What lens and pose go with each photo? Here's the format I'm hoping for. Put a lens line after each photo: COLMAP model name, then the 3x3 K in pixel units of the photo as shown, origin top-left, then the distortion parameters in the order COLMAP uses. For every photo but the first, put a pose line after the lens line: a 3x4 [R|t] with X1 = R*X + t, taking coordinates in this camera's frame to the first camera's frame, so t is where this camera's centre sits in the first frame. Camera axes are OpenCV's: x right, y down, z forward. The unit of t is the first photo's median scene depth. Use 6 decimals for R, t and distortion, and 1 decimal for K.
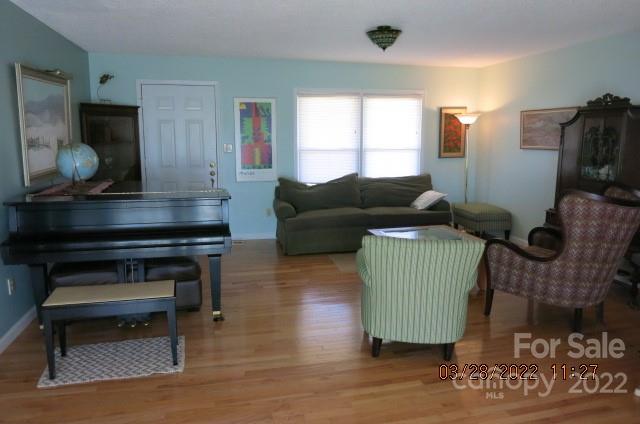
lens RADIAL K [[461.2, 0, 320.4], [0, 461.2, 210.4], [0, 0, 1]] dist [-0.030160, -0.004022]
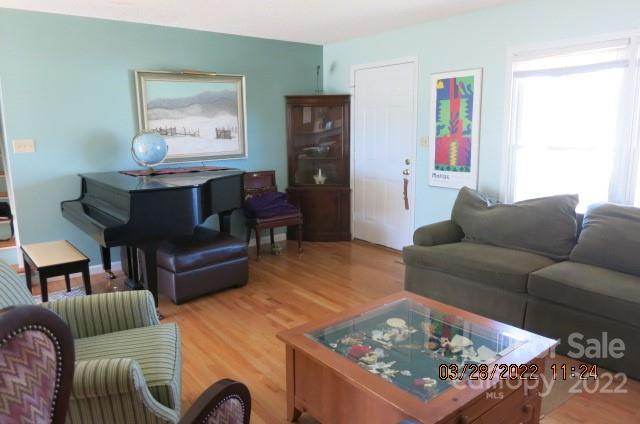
lens RADIAL K [[461.2, 0, 320.1], [0, 461.2, 214.4], [0, 0, 1]] dist [-0.030160, -0.004022]
pose [[0.422506, 0.159271, -0.892256, 0.433033], [-0.138070, 0.984260, 0.110314, -0.075804], [0.895782, 0.076586, 0.437846, 0.515552]]
